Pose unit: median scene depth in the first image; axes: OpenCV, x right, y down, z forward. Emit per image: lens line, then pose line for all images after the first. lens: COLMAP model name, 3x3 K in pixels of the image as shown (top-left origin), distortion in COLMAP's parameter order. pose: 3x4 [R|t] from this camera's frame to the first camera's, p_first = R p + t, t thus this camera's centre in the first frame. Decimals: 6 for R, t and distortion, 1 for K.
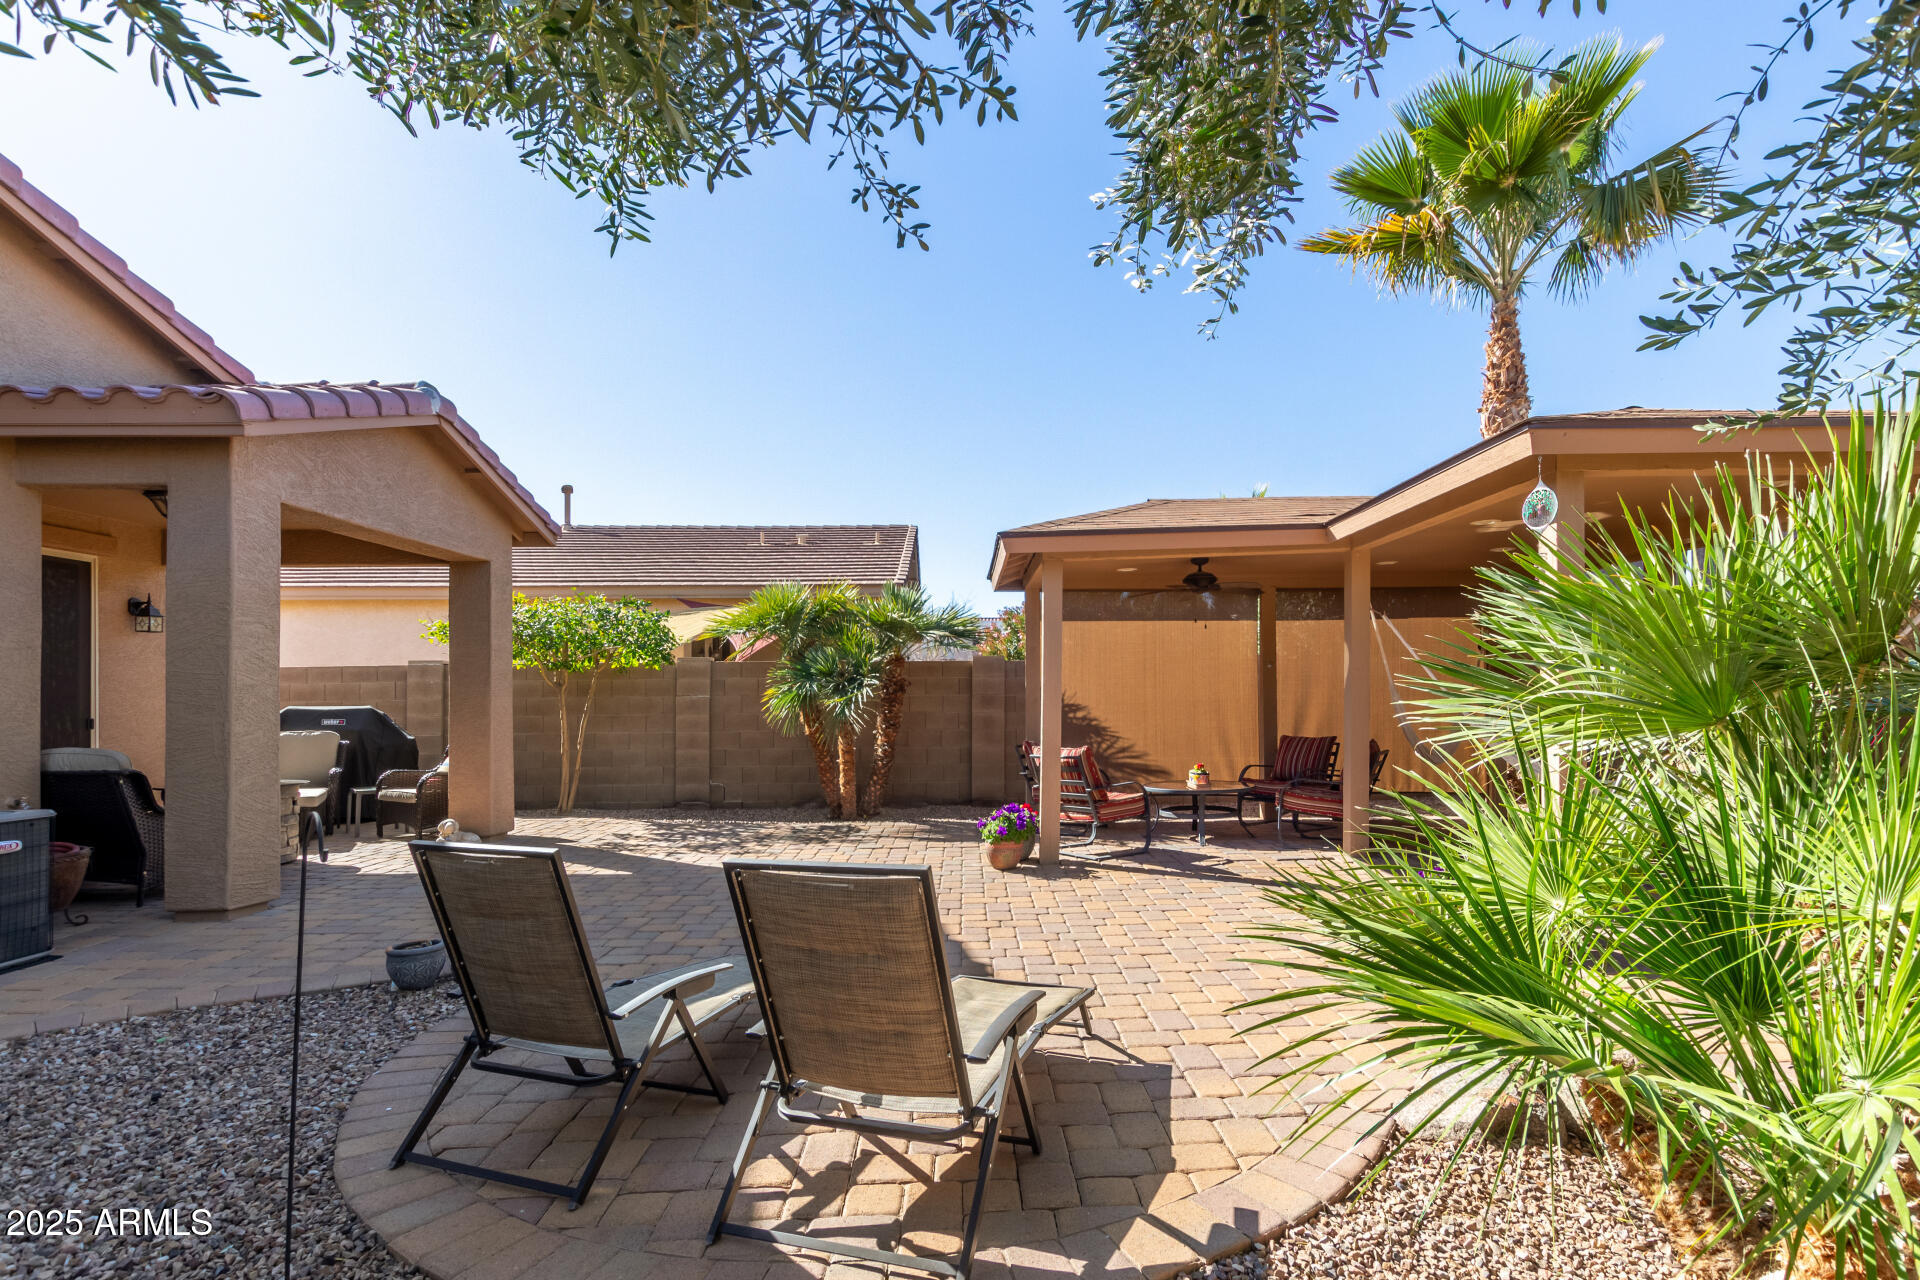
lens RADIAL K [[894.6, 0, 977.7], [0, 894.6, 708.9], [0, 0, 1]] dist [0.010929, -0.005934]
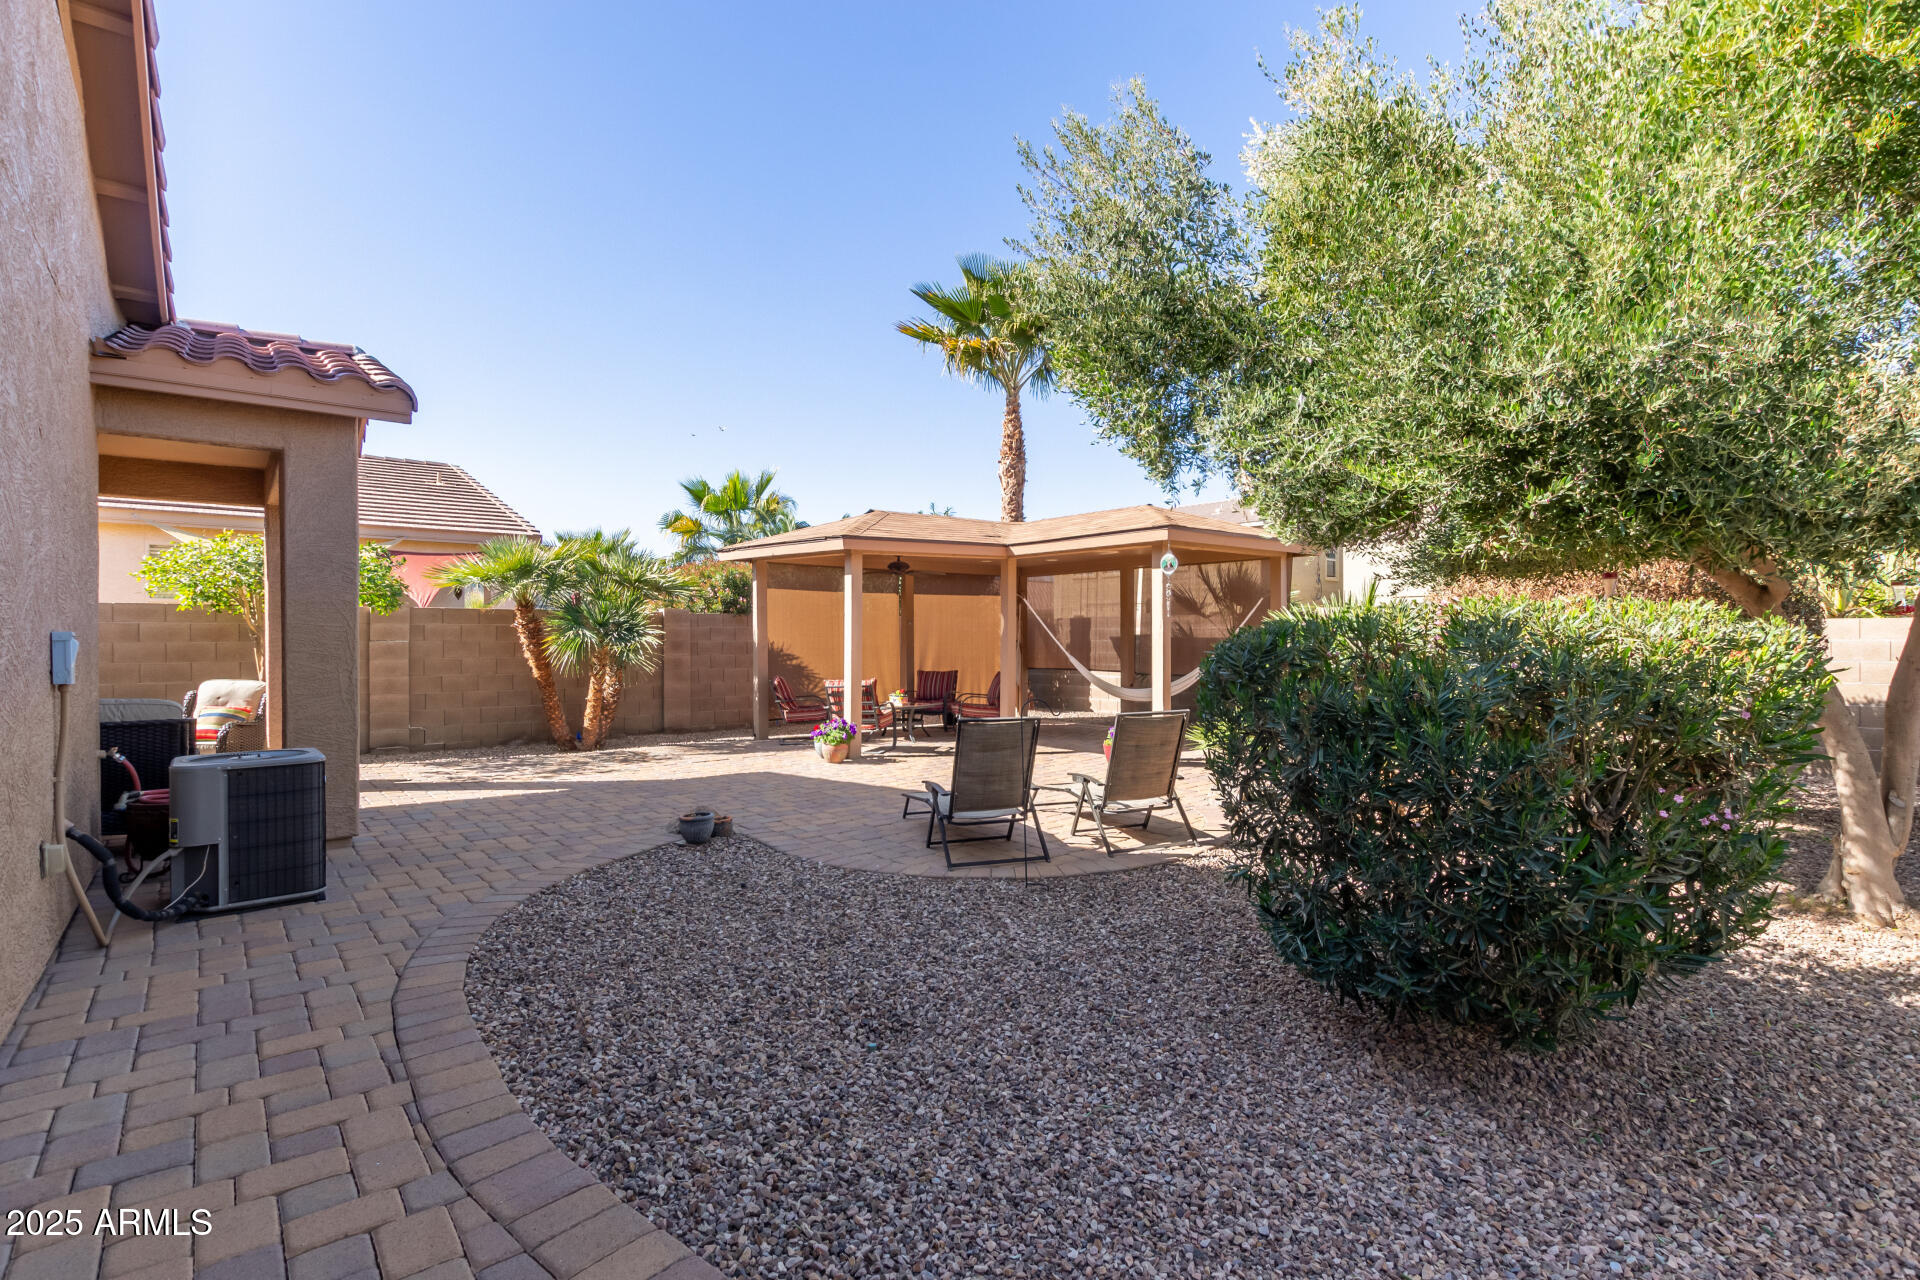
lens RADIAL K [[894.6, 0, 972.7], [0, 894.6, 634.3], [0, 0, 1]] dist [0.010929, -0.005934]
pose [[0.766075, 0.009686, 0.642678, -0.536620], [0.000411, 0.999879, -0.015559, -0.008240], [-0.642751, 0.012184, 0.765978, -0.182269]]
